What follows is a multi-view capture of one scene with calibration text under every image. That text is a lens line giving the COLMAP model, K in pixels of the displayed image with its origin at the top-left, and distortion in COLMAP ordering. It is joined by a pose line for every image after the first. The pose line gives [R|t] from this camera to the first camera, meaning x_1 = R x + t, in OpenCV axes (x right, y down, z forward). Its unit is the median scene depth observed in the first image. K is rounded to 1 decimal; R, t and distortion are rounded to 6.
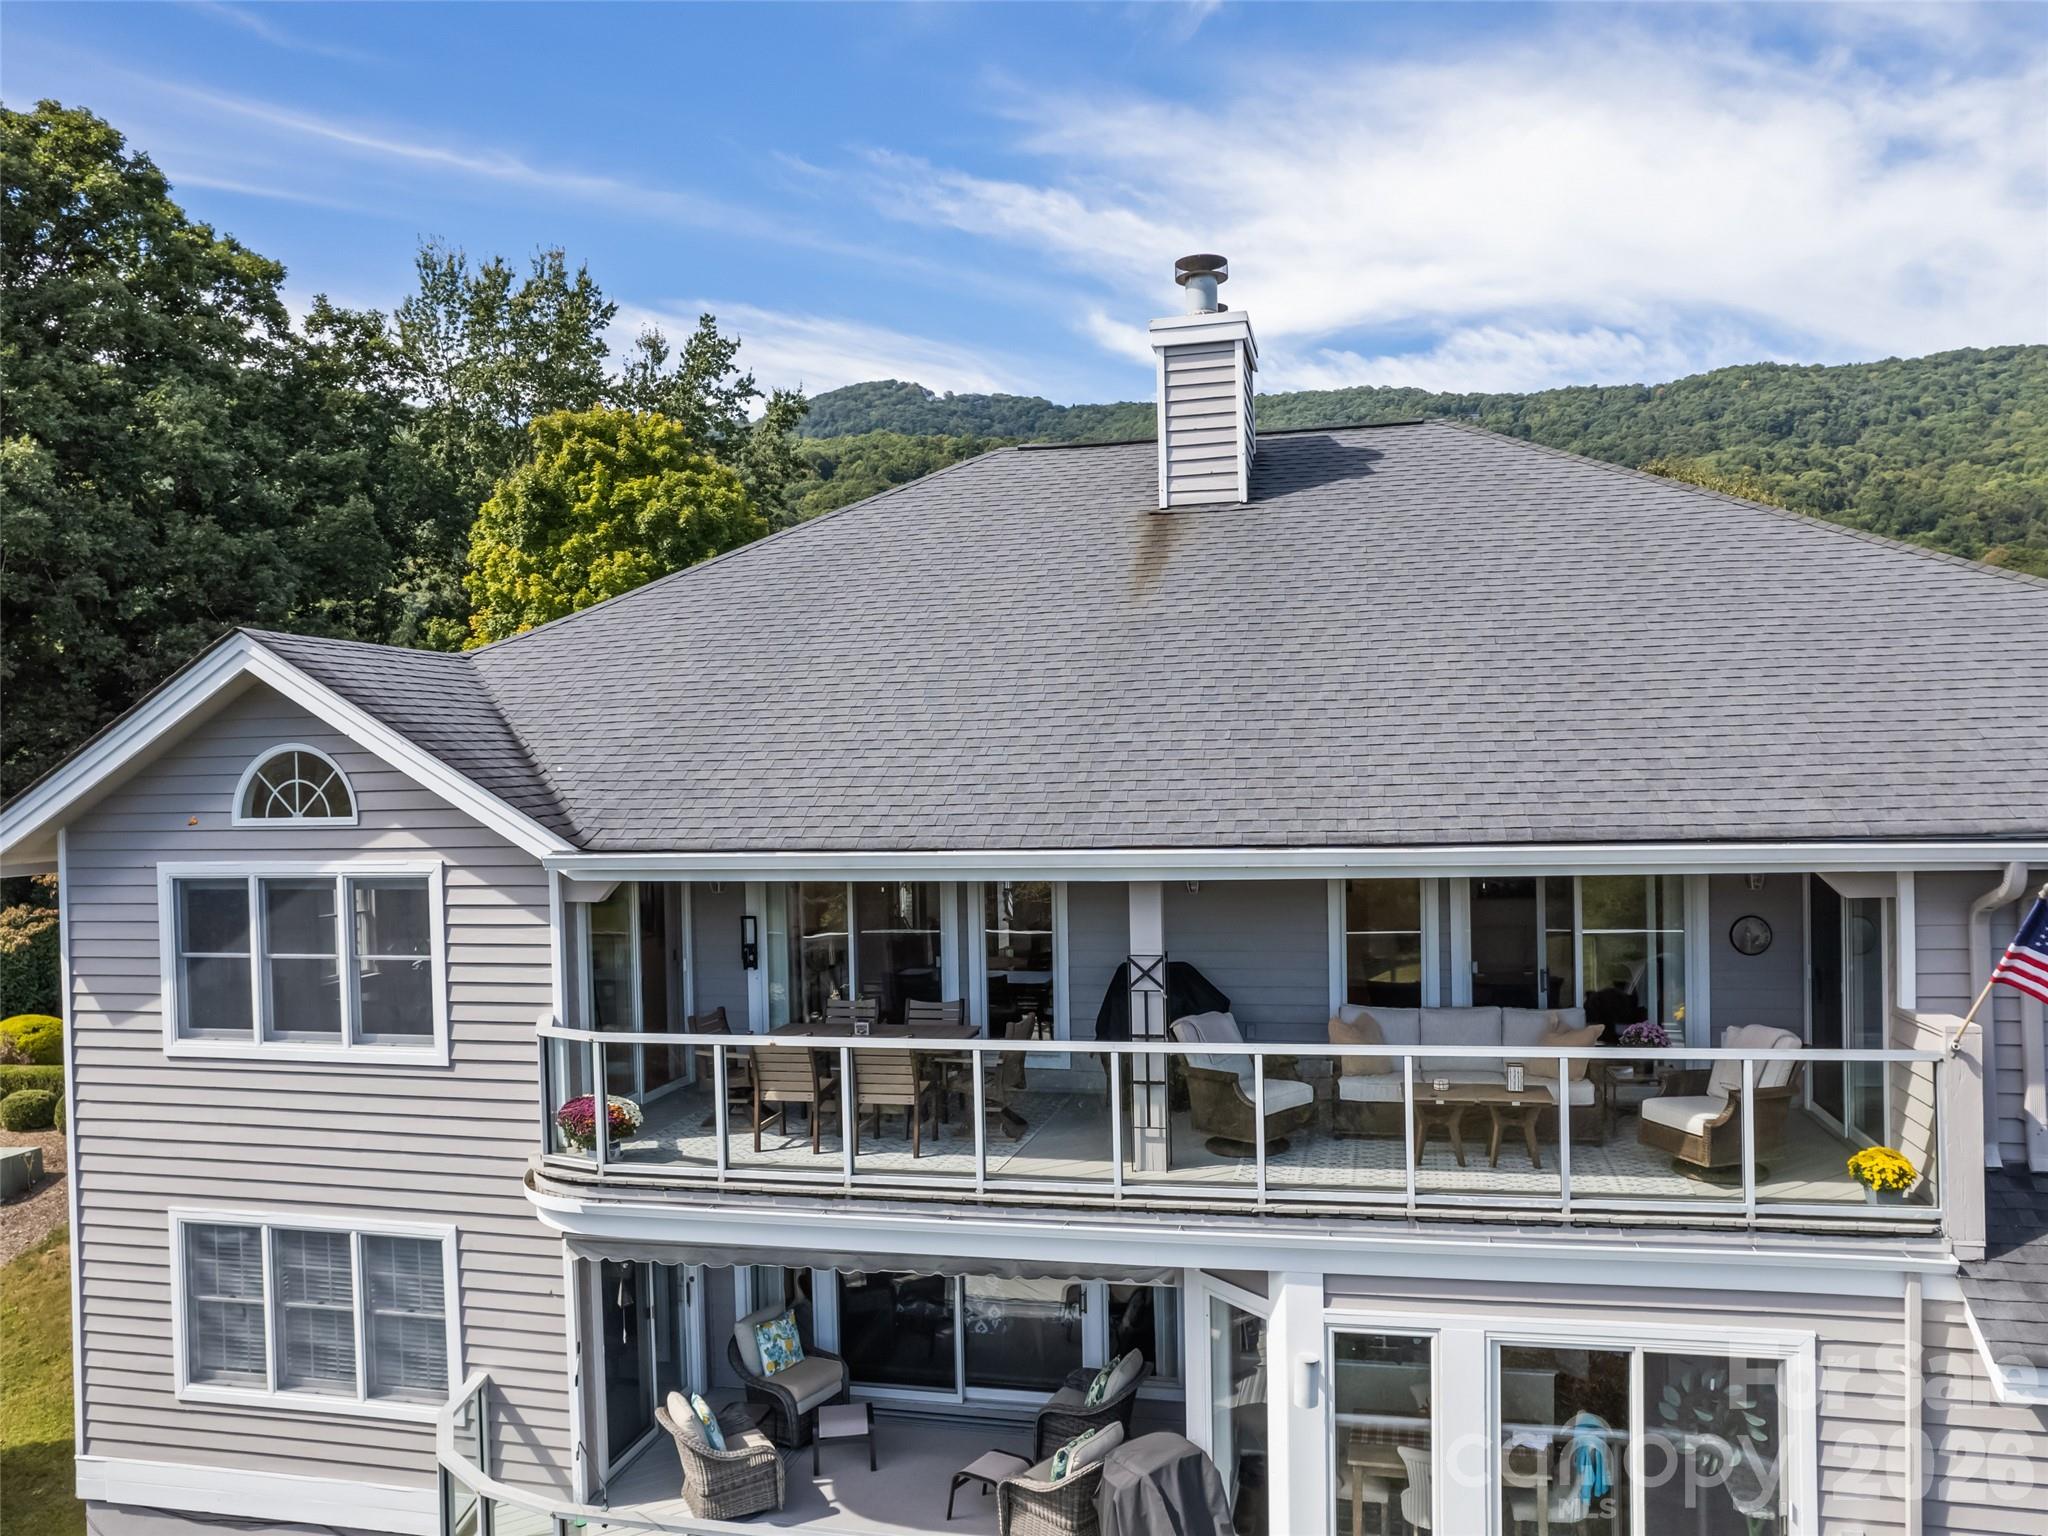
lens RADIAL K [[1488.4, 0, 1024.0], [0, 1488.4, 768.0], [0, 0, 1]] dist [-0.086689, 0.071703]
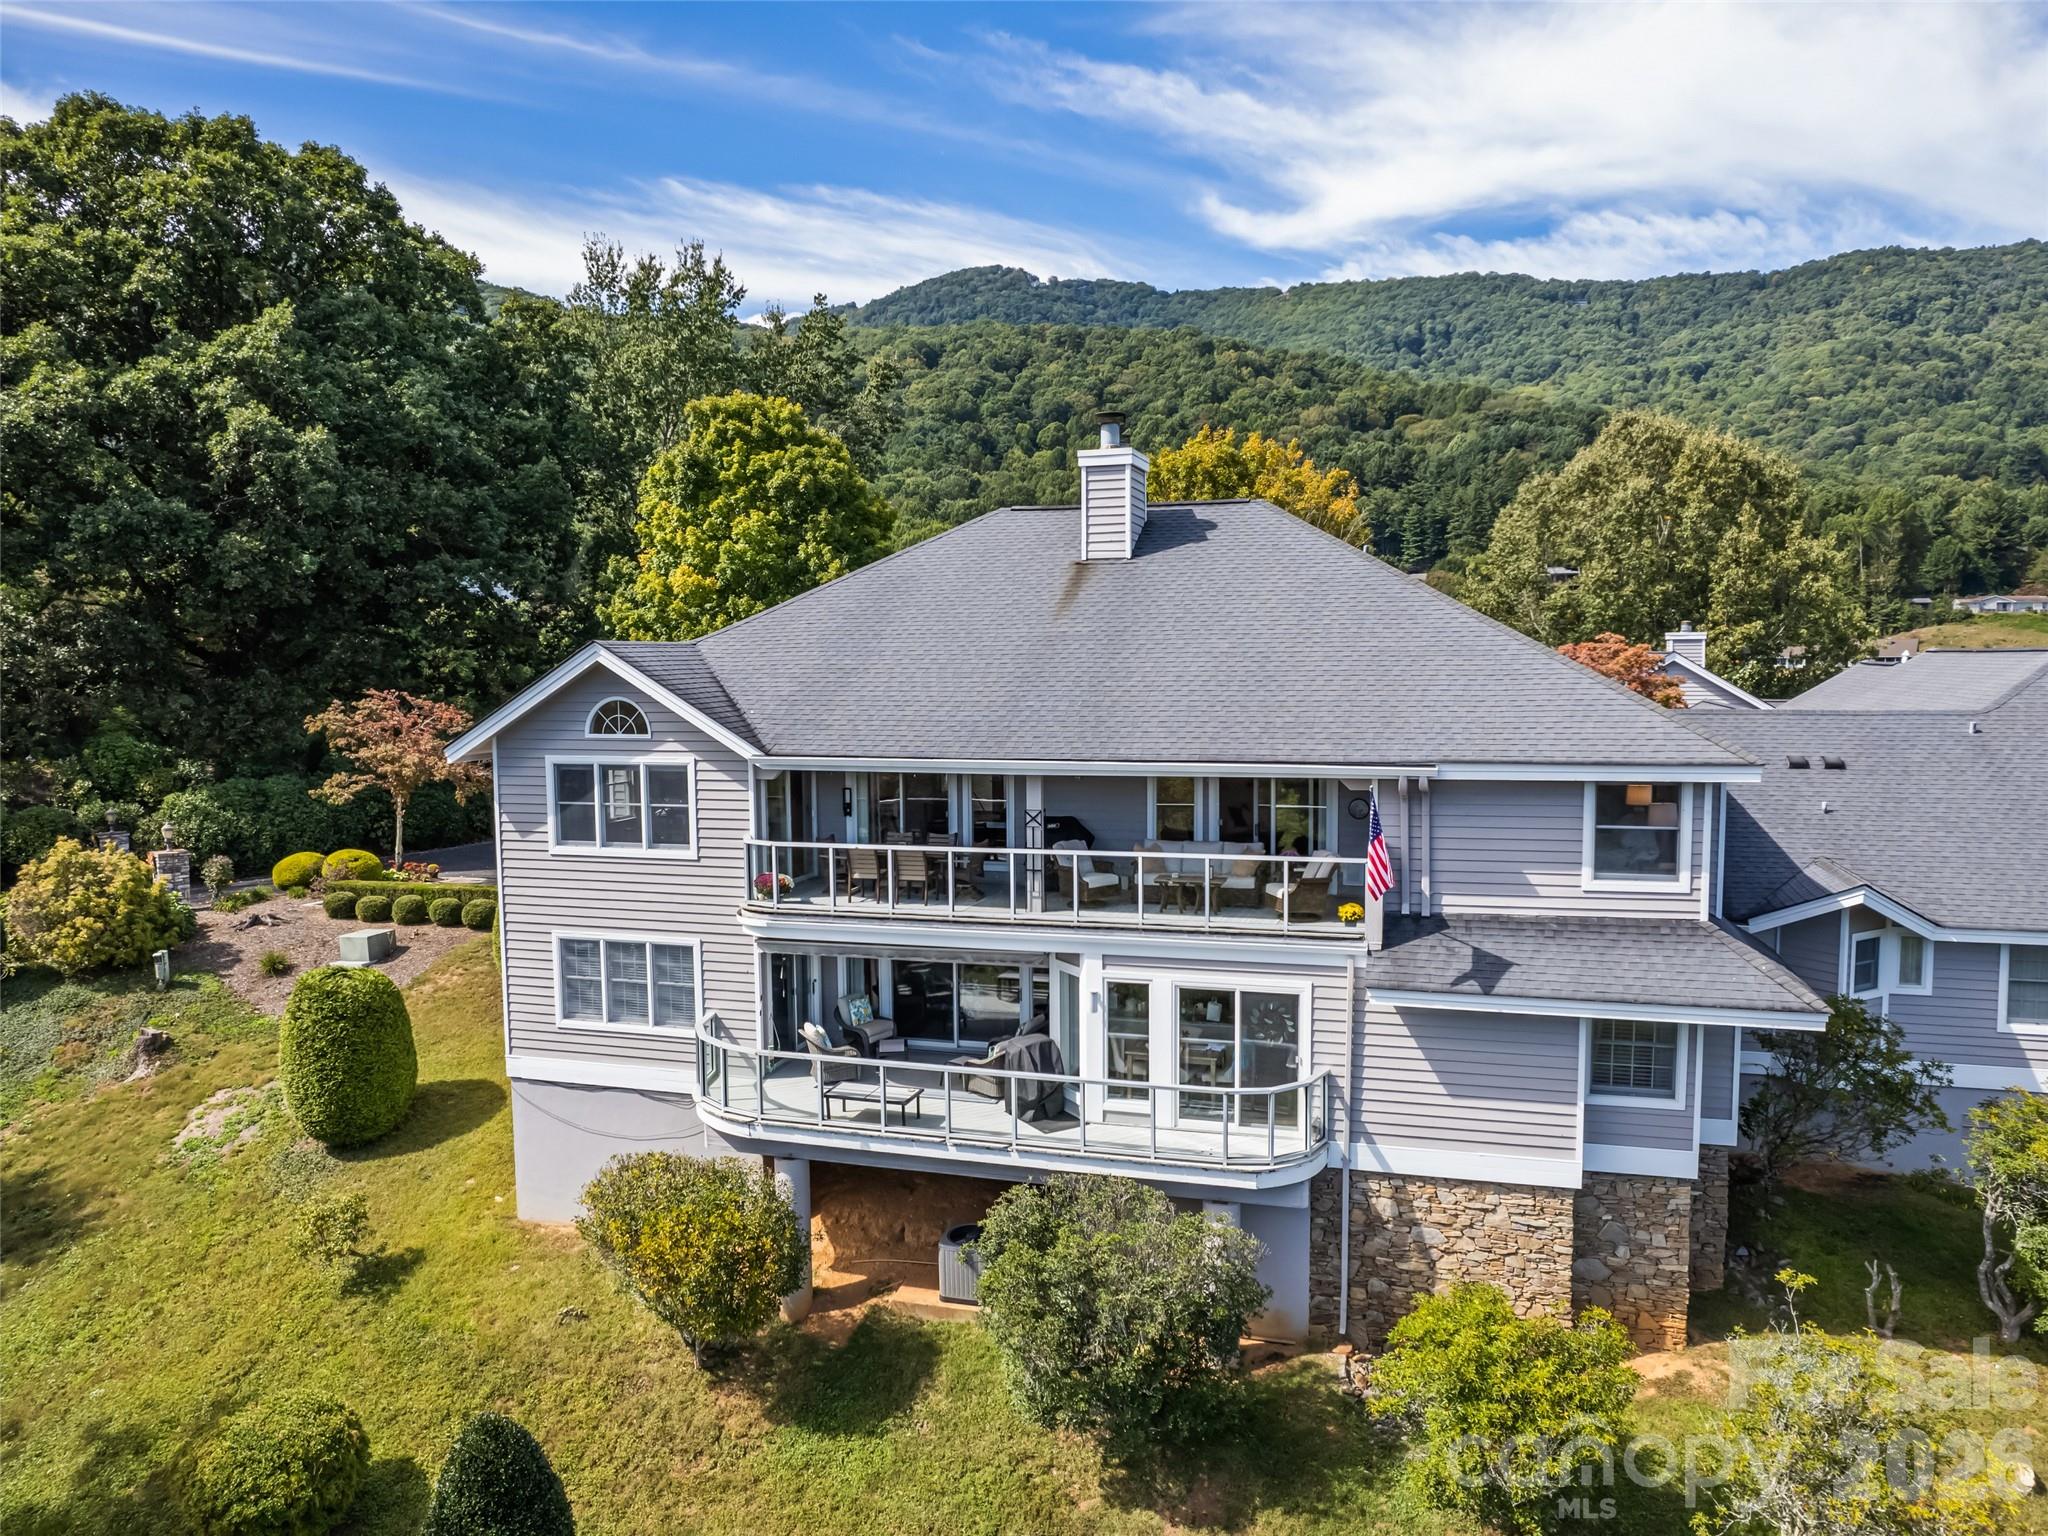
lens RADIAL K [[1488.4, 0, 1024.0], [0, 1488.4, 768.0], [0, 0, 1]] dist [-0.086689, 0.071703]
pose [[0.997379, 0.019695, -0.069622, 0.147736], [-0.013936, 0.996513, 0.082260, -0.072826], [0.071000, -0.081075, 0.994176, -0.748317]]
